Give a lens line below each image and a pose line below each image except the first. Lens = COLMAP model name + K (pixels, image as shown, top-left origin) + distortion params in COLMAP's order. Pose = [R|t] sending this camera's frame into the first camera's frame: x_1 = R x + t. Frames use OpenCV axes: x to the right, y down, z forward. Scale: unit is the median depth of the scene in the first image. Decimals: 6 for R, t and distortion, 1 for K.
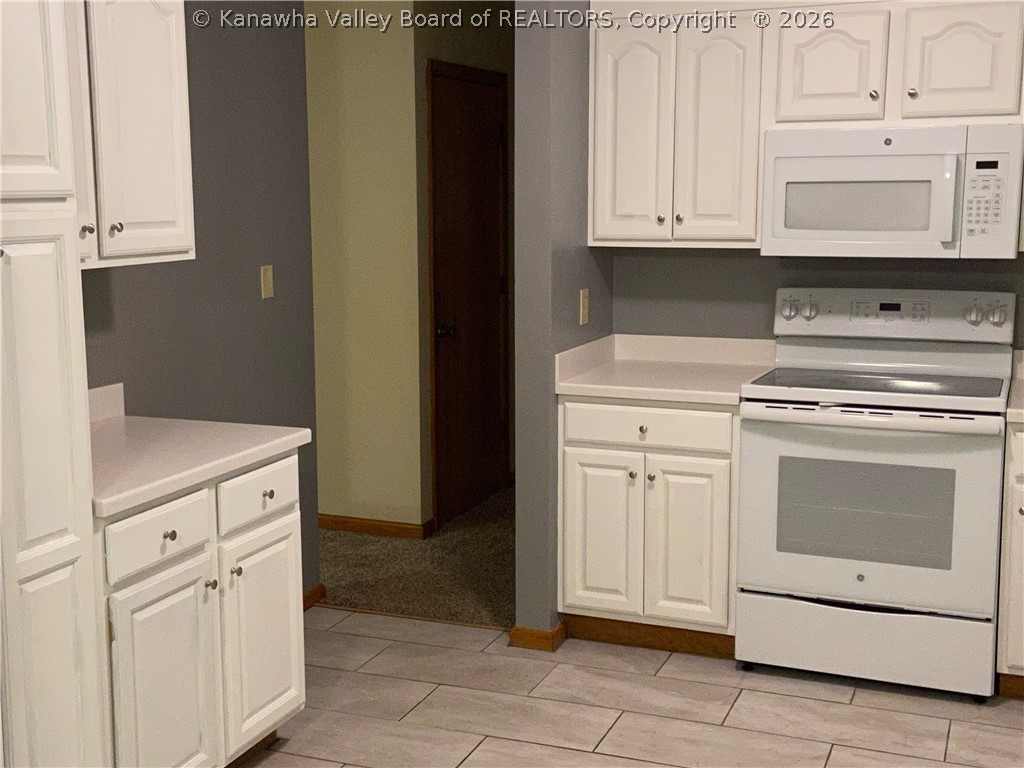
lens RADIAL K [[1338.4, 0, 512.0], [0, 1338.4, 384.0], [0, 0, 1]] dist [0.068019, 0.020720]
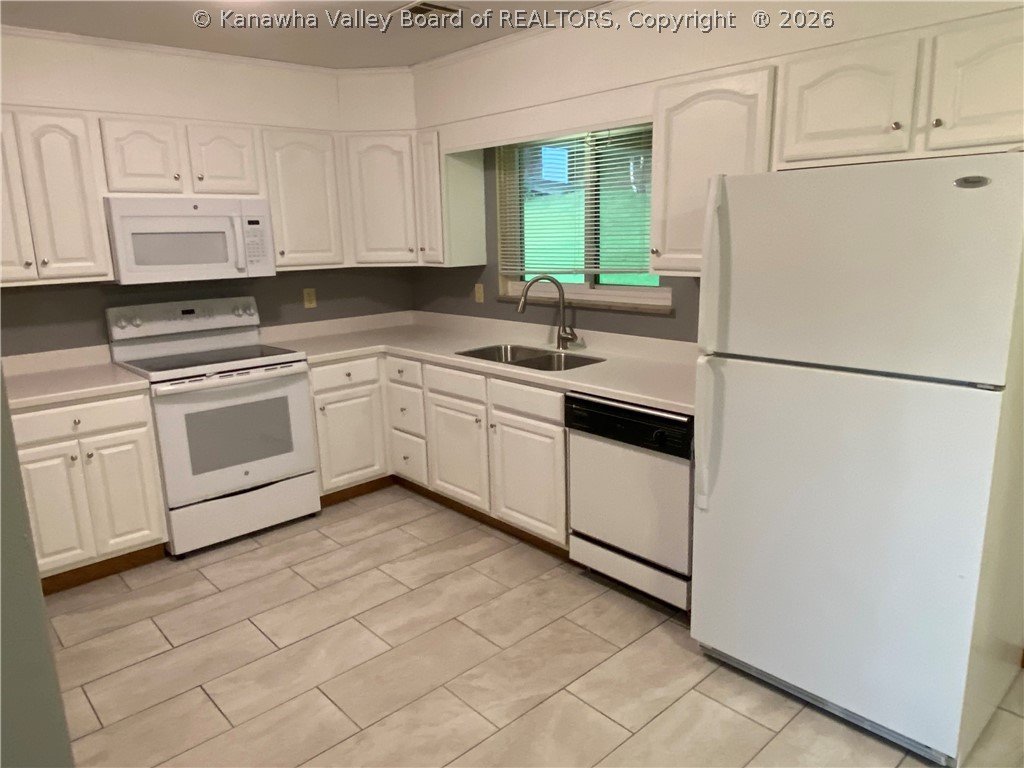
lens RADIAL K [[698.7, 0, 512.0], [0, 698.7, 384.0], [0, 0, 1]] dist [0.074299, -0.089296]
pose [[0.406215, -0.200490, 0.891512, -0.355703], [0.157250, 0.976416, 0.147933, -0.040111], [-0.900146, 0.080098, 0.428162, 0.319087]]
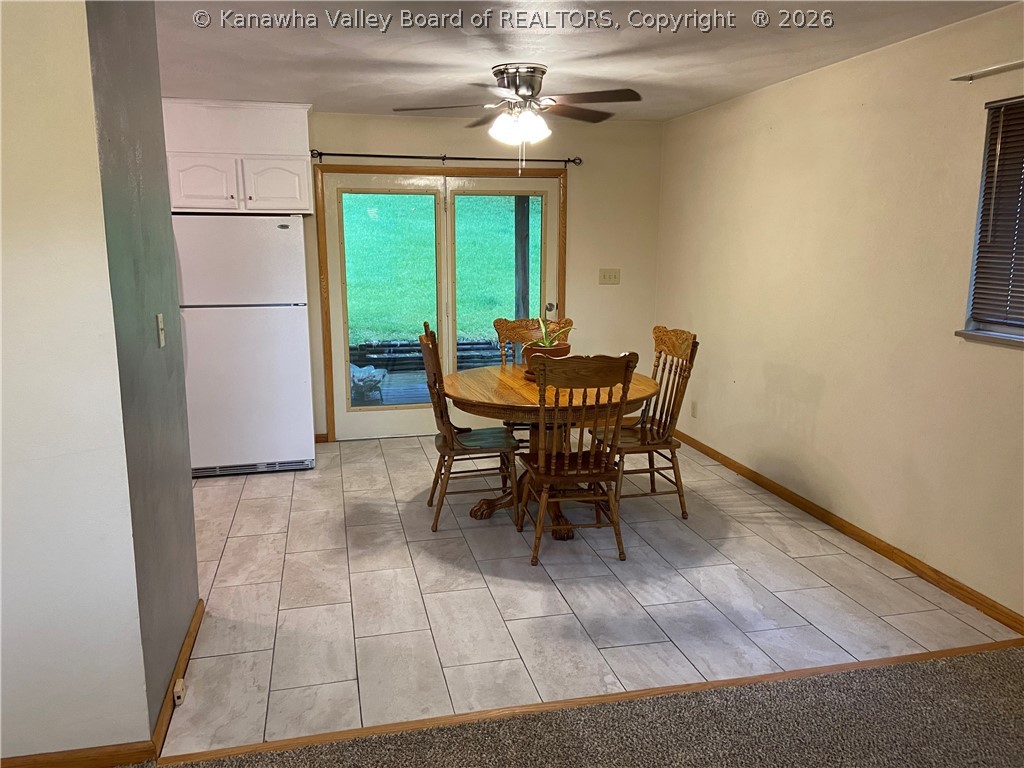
lens RADIAL K [[763.5, 0, 512.0], [0, 763.5, 384.0], [0, 0, 1]] dist [0.003211, 0.000578]
pose [[-0.606241, -0.143280, 0.782268, -0.851024], [0.118939, 0.956239, 0.267320, -0.079430], [-0.786337, 0.255103, -0.562670, 0.597677]]
